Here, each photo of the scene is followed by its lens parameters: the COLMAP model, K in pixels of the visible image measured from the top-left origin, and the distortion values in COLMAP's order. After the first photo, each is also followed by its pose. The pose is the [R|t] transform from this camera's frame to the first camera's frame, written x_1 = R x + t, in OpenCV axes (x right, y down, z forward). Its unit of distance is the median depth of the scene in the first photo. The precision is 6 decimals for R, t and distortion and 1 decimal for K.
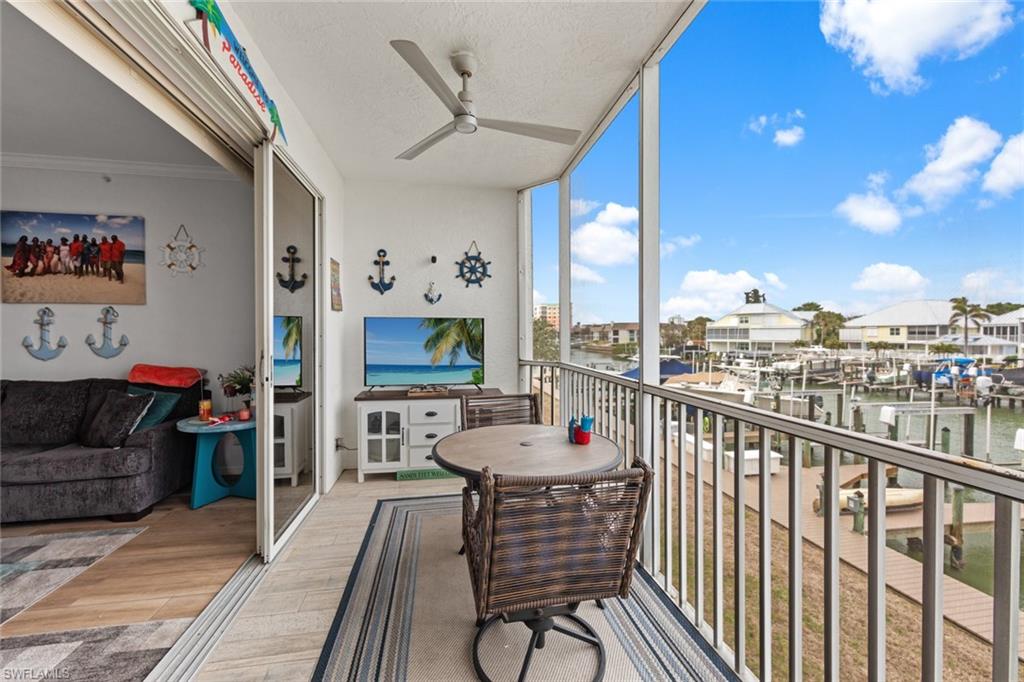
lens RADIAL K [[413.4, 0, 512.2], [0, 413.4, 342.3], [0, 0, 1]] dist [0.010489, 0.000055]
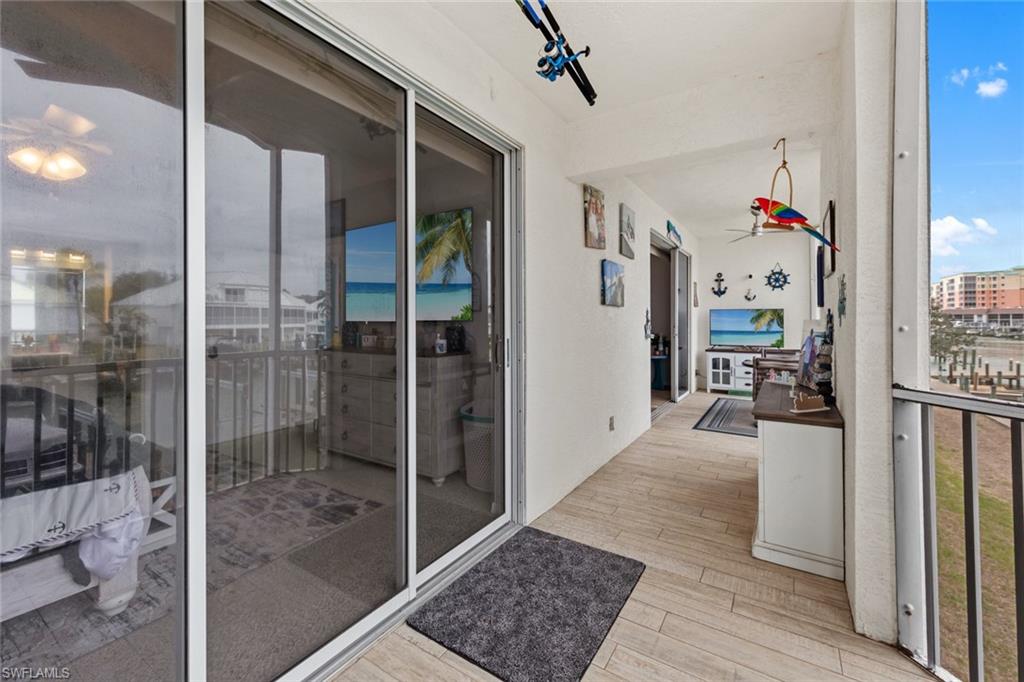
lens RADIAL K [[413.4, 0, 514.5], [0, 413.4, 319.6], [0, 0, 1]] dist [0.010489, 0.000055]
pose [[0.733678, -0.002588, -0.679492, 0.286653], [-0.004690, 0.999950, -0.008873, 0.007885], [0.679481, 0.009696, 0.733629, -1.033431]]
